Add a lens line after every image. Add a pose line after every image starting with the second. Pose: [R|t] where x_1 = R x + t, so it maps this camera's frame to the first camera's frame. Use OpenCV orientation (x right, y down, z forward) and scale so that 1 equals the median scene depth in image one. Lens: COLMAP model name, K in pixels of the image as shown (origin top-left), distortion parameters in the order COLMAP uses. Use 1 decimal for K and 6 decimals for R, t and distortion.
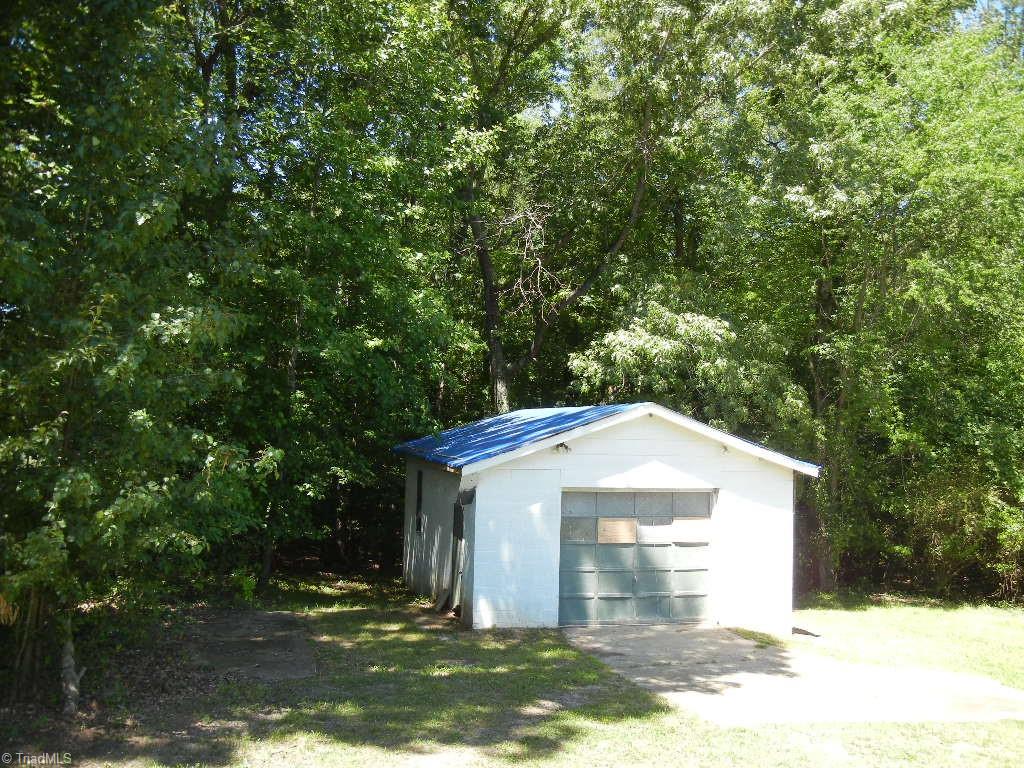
lens RADIAL K [[870.9, 0, 512.0], [0, 870.9, 384.0], [0, 0, 1]] dist [-0.000455, 0.012585]
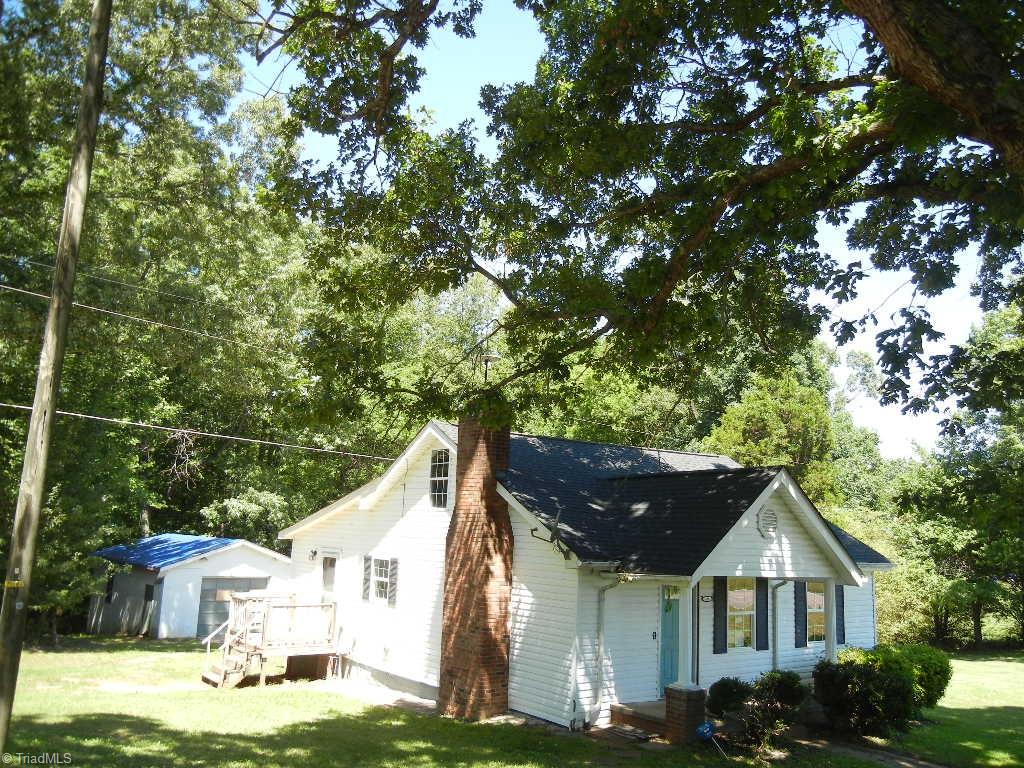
lens RADIAL K [[870.9, 0, 512.0], [0, 870.9, 384.0], [0, 0, 1]] dist [-0.000455, 0.012585]
pose [[0.901457, 0.082654, 0.424903, -0.218439], [-0.039894, 0.993287, -0.108581, -0.166515], [-0.431026, 0.080930, 0.898703, -1.445822]]
